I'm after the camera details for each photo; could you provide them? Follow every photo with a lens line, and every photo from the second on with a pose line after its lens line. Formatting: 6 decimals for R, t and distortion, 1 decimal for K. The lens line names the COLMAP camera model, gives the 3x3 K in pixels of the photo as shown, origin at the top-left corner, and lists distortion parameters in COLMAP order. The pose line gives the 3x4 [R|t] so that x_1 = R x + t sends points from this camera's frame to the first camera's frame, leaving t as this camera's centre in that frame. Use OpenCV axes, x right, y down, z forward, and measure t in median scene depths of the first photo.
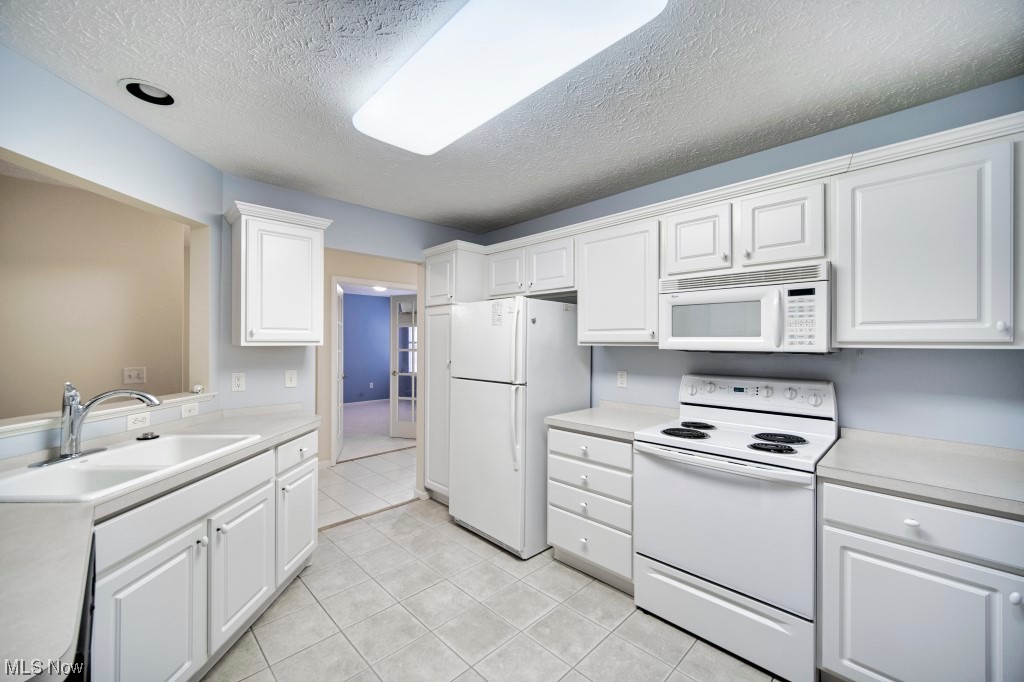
lens RADIAL K [[404.2, 0, 512.2], [0, 404.2, 340.4], [0, 0, 1]] dist [-0.007502, 0.000927]
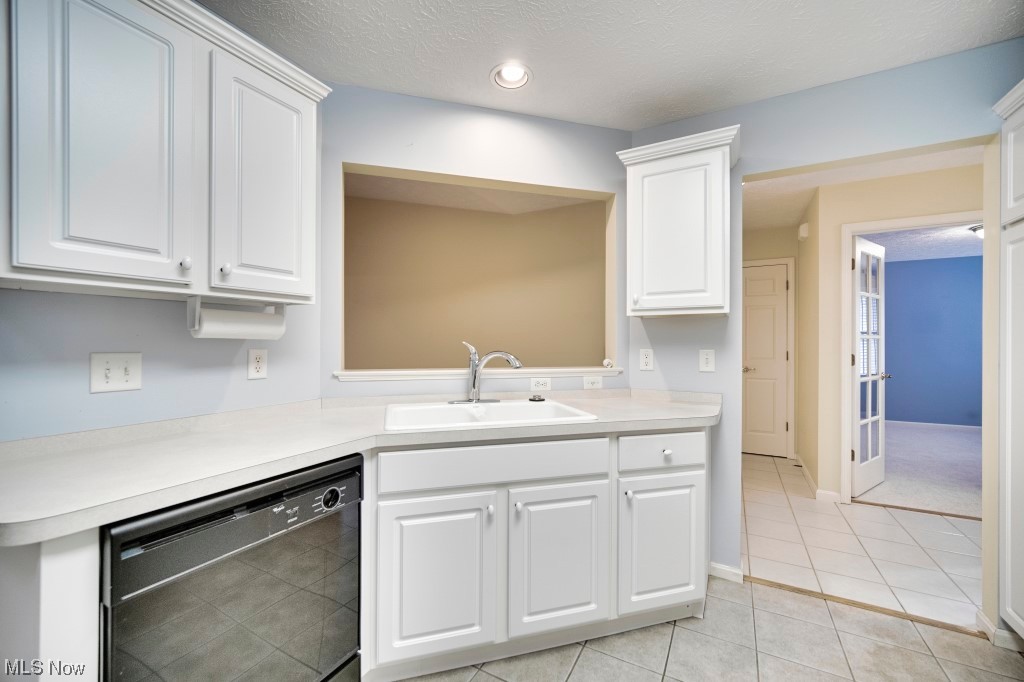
lens RADIAL K [[404.2, 0, 510.9], [0, 404.2, 341.9], [0, 0, 1]] dist [-0.007502, 0.000927]
pose [[0.282611, 0.001989, -0.959233, 0.094450], [0.000995, 0.999997, 0.002367, 0.067038], [0.959234, -0.001623, 0.282608, 0.498622]]
